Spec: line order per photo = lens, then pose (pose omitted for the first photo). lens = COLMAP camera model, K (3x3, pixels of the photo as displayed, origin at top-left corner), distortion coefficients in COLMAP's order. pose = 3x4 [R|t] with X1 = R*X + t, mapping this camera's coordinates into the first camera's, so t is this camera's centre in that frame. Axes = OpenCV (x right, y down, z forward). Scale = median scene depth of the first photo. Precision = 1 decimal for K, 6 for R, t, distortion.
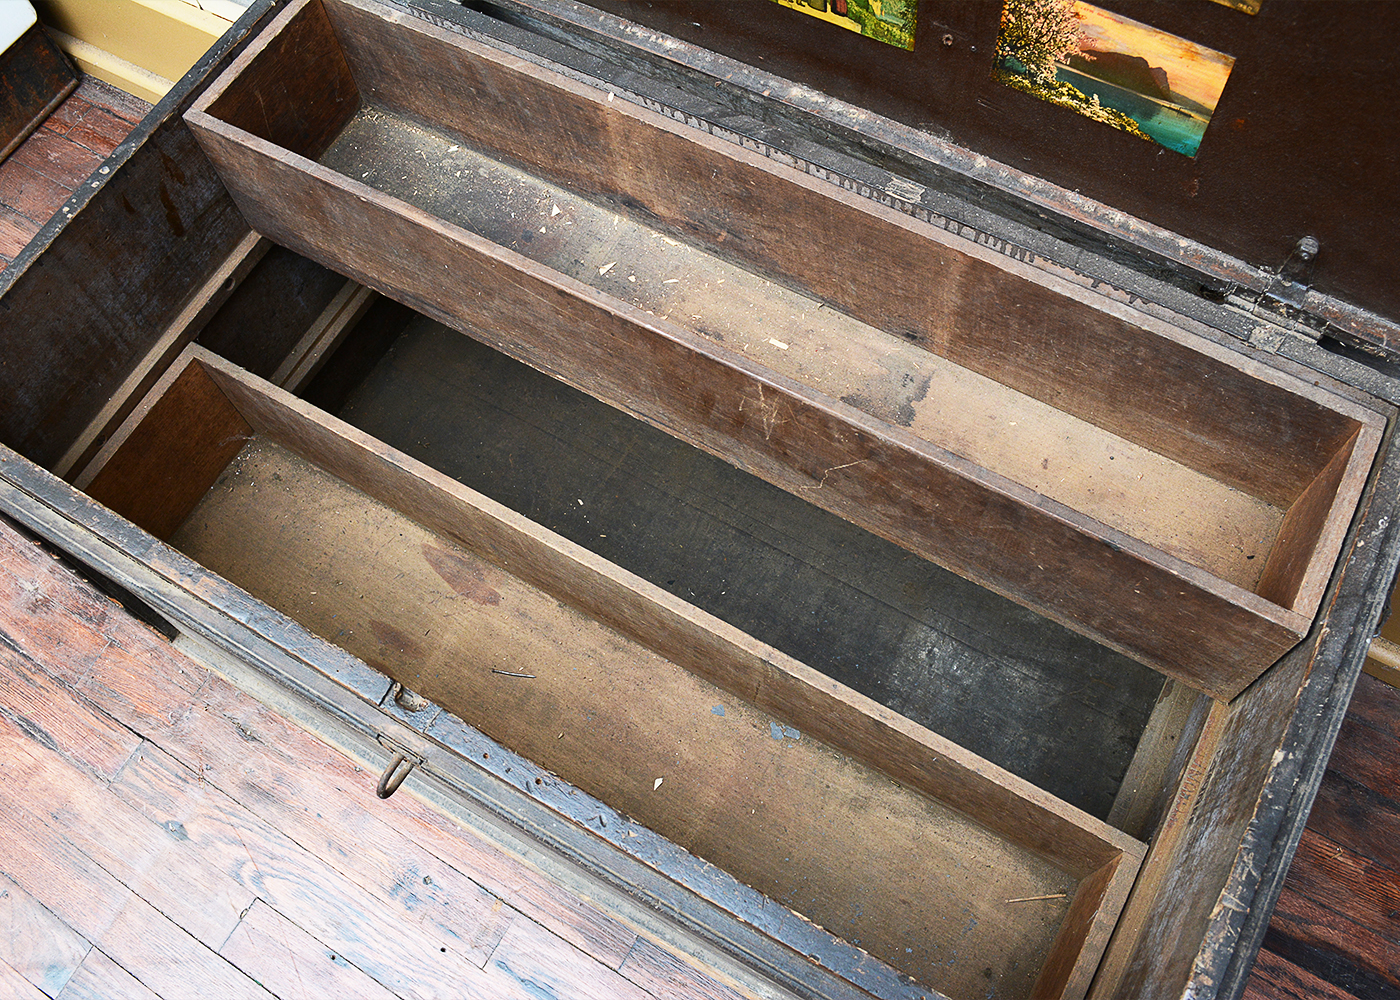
lens RADIAL K [[1230.6, 0, 695.9], [0, 1230.6, 492.5], [0, 0, 1]] dist [-0.071719, -0.011973]
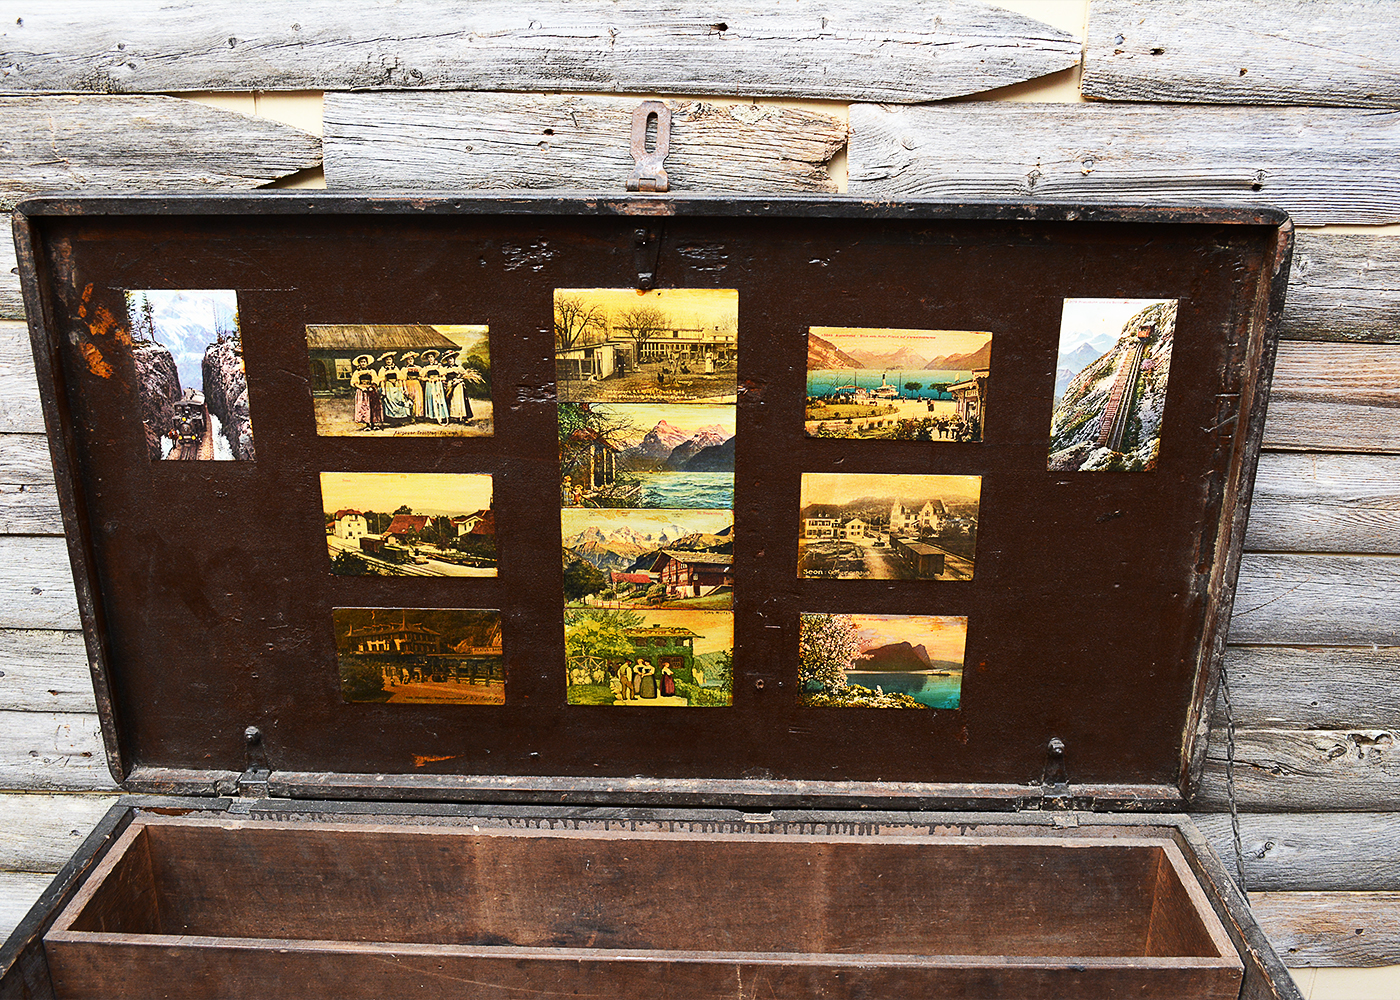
lens RADIAL K [[1330.7, 0, 704.0], [0, 1330.7, 502.9], [0, 0, 1]] dist [-0.061782, 0.000000]
pose [[0.871362, -0.091216, 0.482087, -0.500926], [0.409969, 0.675153, -0.613265, 0.340253], [-0.269543, 0.732016, 0.625698, -0.033631]]
